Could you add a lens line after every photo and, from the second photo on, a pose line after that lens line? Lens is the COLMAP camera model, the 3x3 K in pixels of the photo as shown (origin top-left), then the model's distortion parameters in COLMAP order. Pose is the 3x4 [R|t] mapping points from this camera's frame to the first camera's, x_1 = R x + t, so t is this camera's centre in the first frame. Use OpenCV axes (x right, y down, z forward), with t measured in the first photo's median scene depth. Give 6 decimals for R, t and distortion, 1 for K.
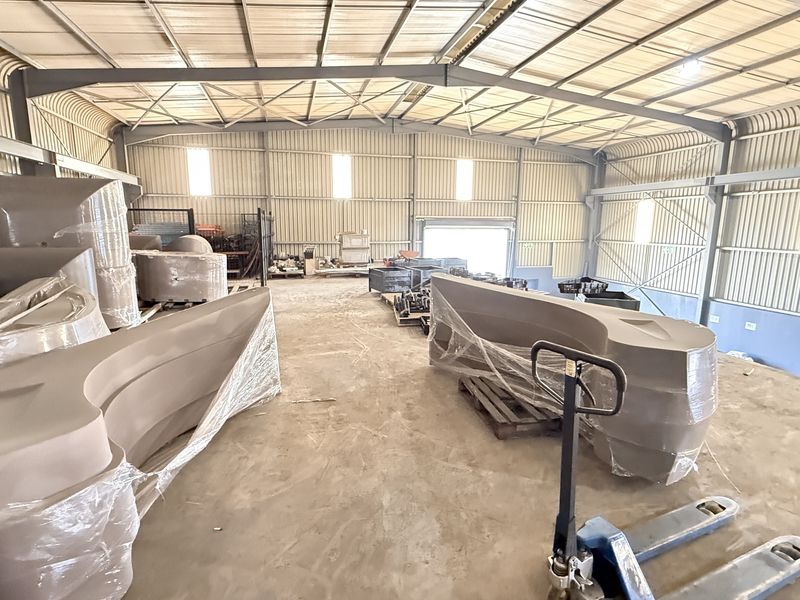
lens RADIAL K [[425.9, 0, 397.1], [0, 425.9, 300.2], [0, 0, 1]] dist [0.000327, -0.000598]
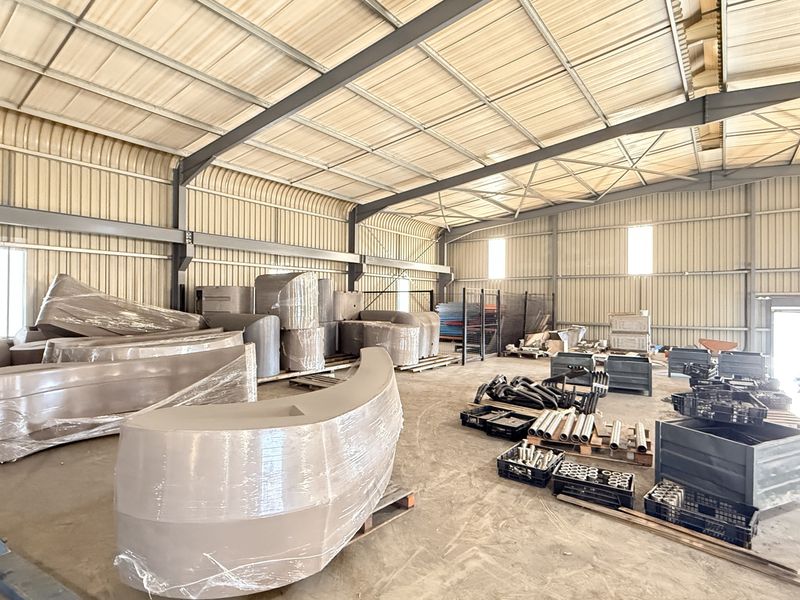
lens RADIAL K [[425.9, 0, 400.0], [0, 425.9, 300.0], [0, 0, 1]] dist [0.000327, -0.000598]
pose [[0.617490, -0.006778, -0.786549, 0.460900], [-0.143074, 0.982314, -0.120787, -0.030869], [0.773457, 0.187119, 0.605600, 0.222453]]
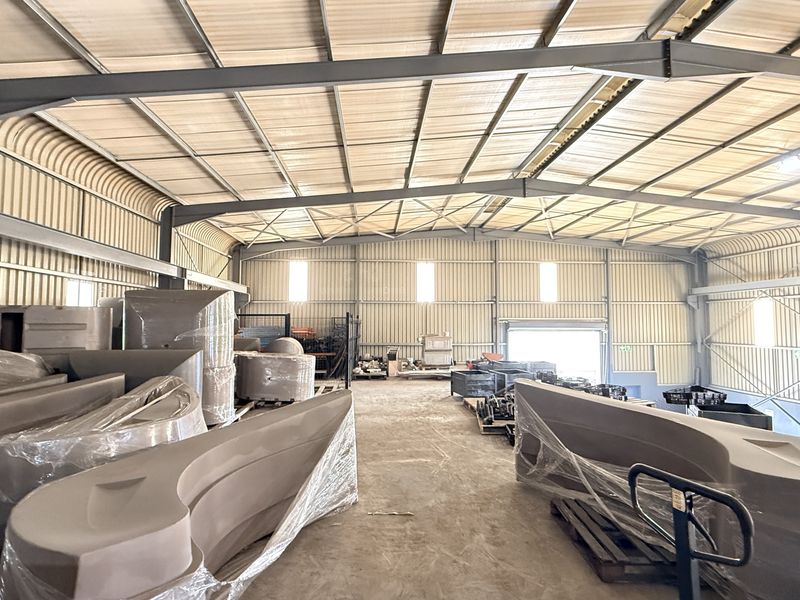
lens RADIAL K [[425.9, 0, 396.3], [0, 425.9, 299.6], [0, 0, 1]] dist [0.000327, -0.000598]
pose [[0.980977, -0.016079, -0.193459, 0.003967], [-0.029880, 0.972182, -0.232315, -0.003345], [0.191813, 0.233676, 0.953207, -0.005018]]
